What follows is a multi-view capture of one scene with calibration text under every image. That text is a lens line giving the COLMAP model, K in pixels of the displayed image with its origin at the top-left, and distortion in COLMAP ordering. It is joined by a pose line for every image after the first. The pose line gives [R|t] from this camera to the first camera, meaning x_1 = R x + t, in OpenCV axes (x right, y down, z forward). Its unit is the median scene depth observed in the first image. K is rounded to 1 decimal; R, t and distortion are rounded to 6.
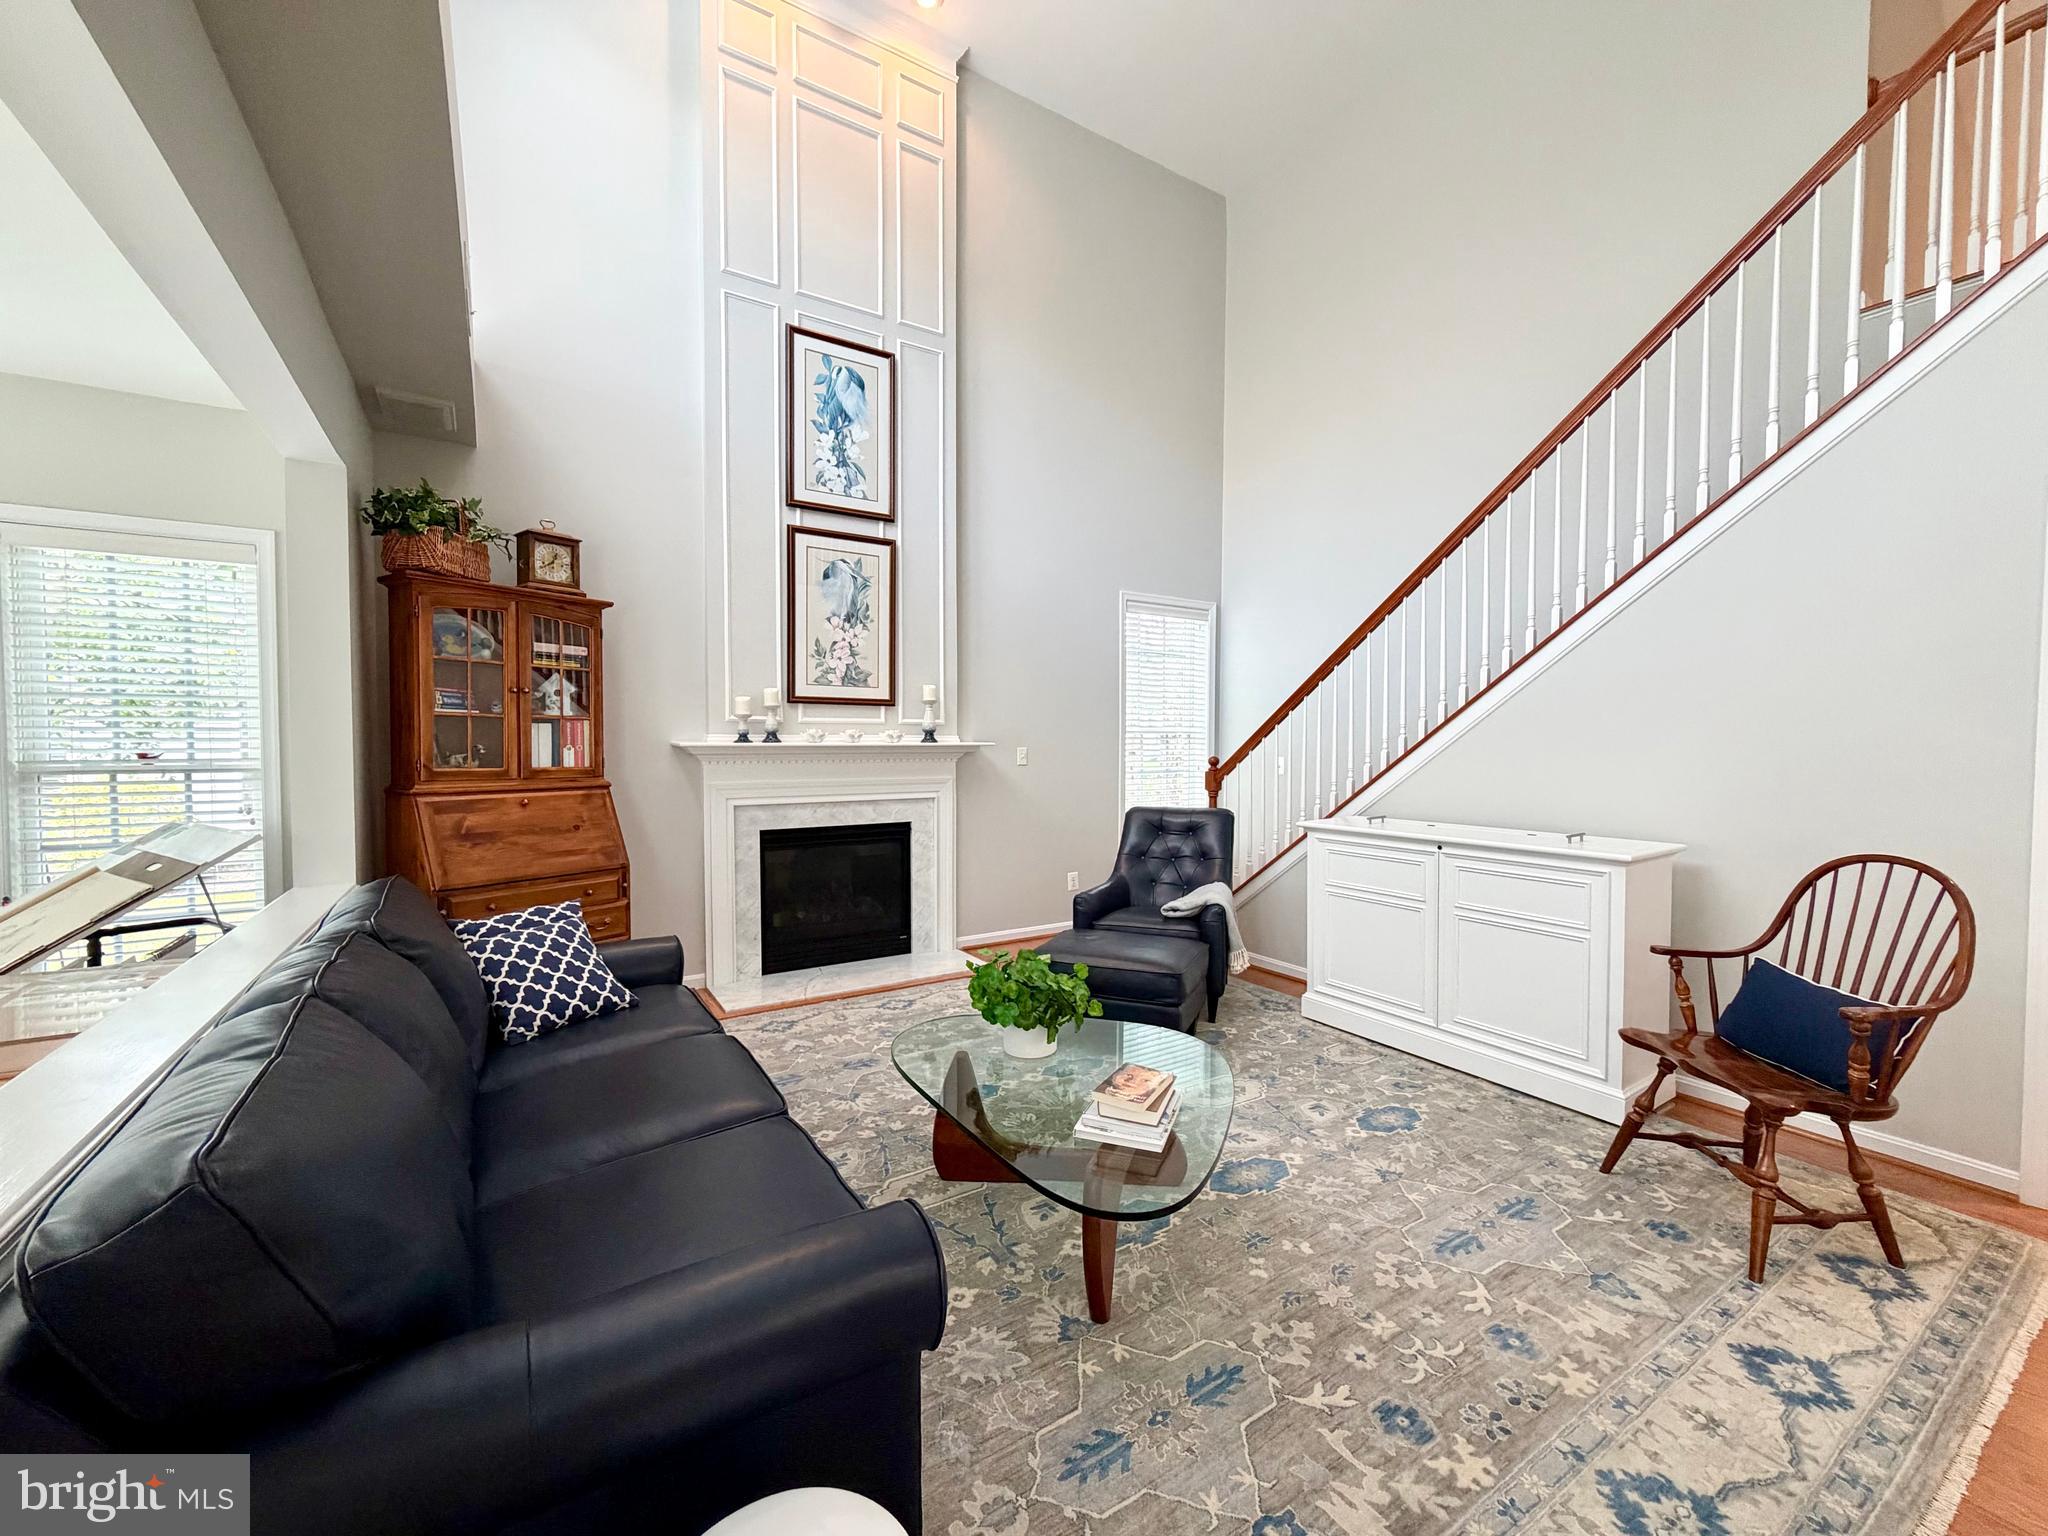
lens RADIAL K [[830.3, 0, 1033.5], [0, 830.3, 765.1], [0, 0, 1]] dist [-0.000373, -0.000176]
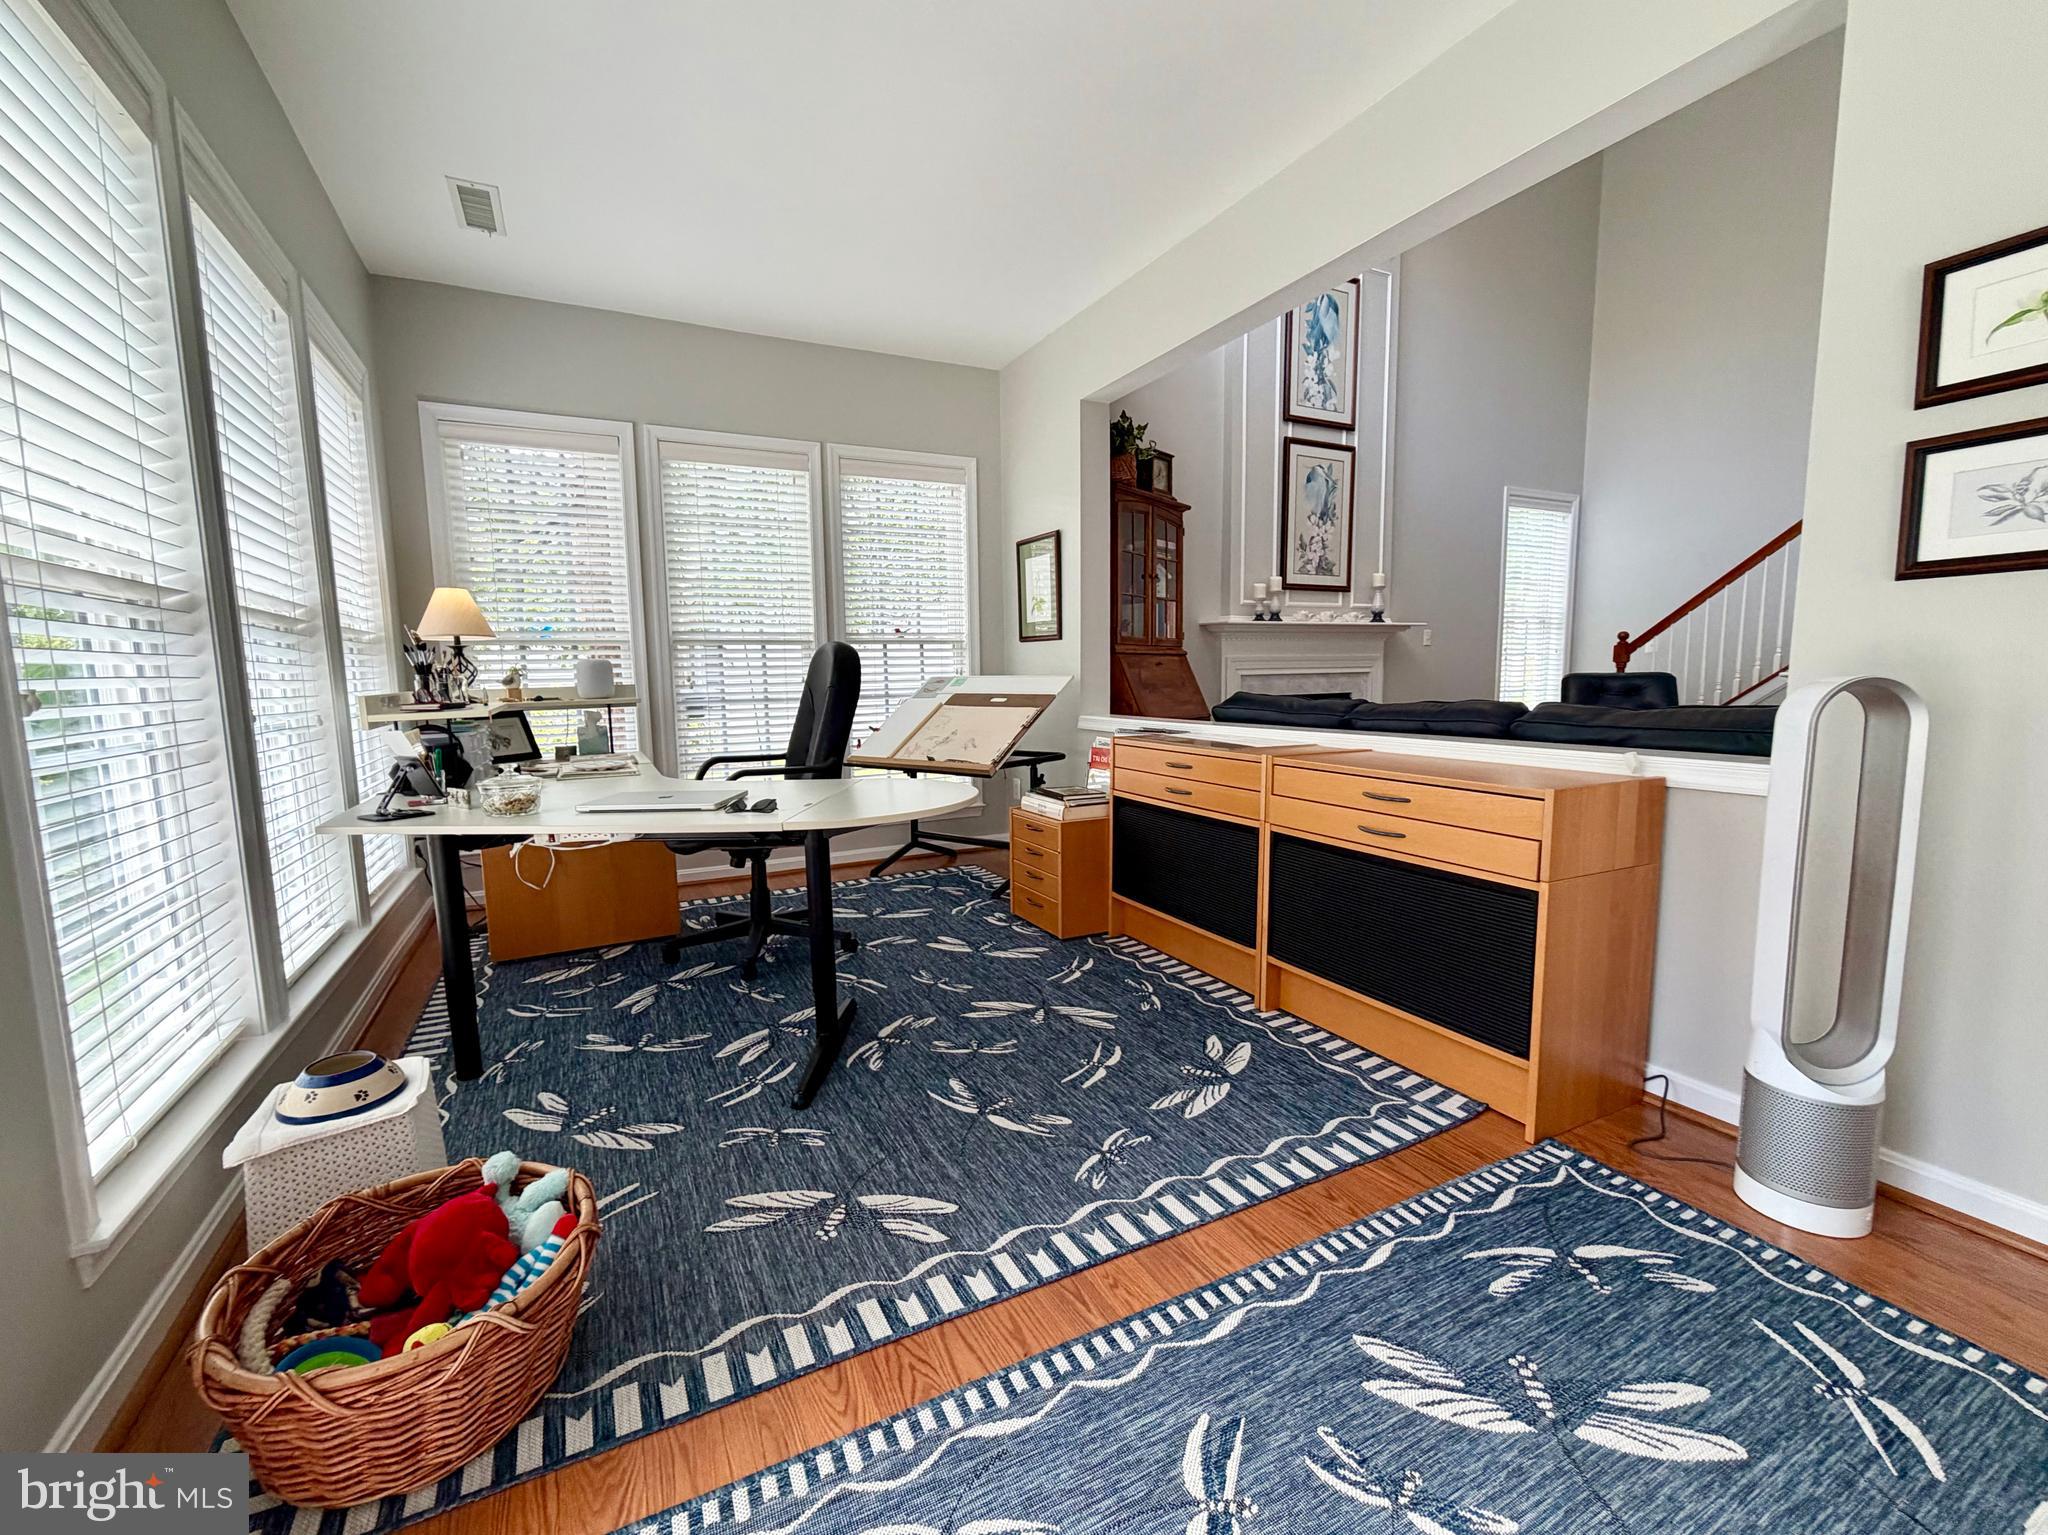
lens RADIAL K [[830.3, 0, 1010.8], [0, 830.3, 760.7], [0, 0, 1]] dist [-0.000373, -0.000176]
pose [[0.993564, -0.004934, -0.113161, -0.548556], [0.014311, 0.996513, 0.082201, 0.068258], [0.112360, -0.083292, 0.990171, -0.254811]]
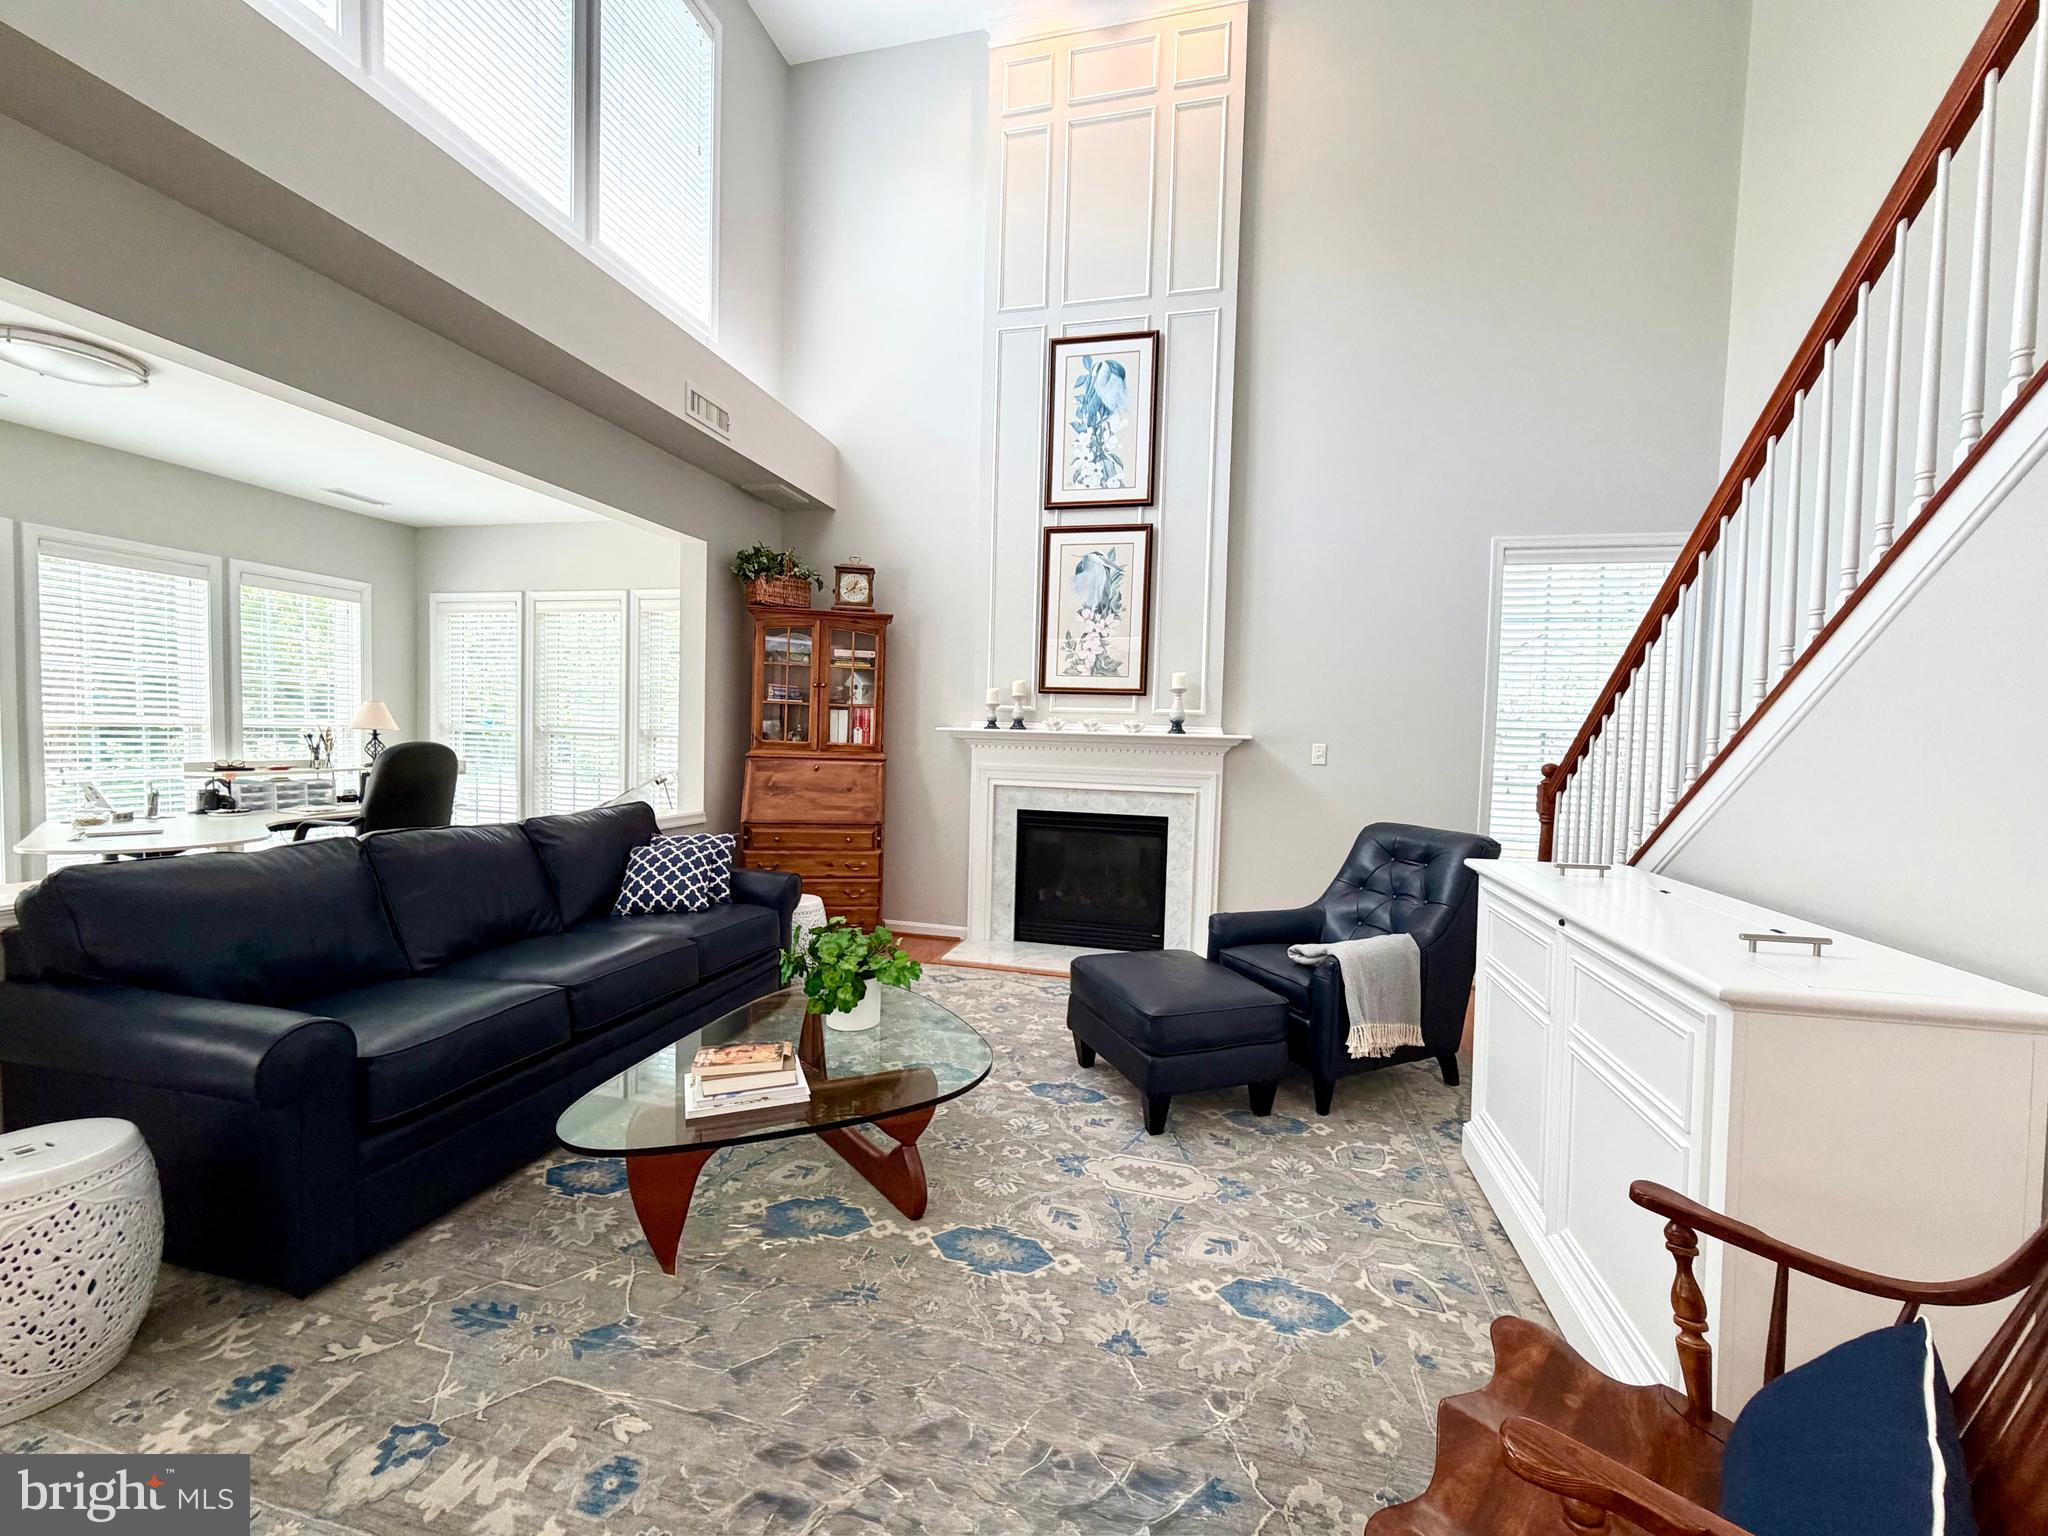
lens RADIAL K [[830.3, 0, 1019.7], [0, 830.3, 764.5], [0, 0, 1]] dist [-0.000373, -0.000176]
pose [[0.678402, 0.046317, -0.733230, 0.479475], [-0.049228, 0.998634, 0.017535, -0.000172], [0.733040, 0.024200, 0.679755, 0.251721]]
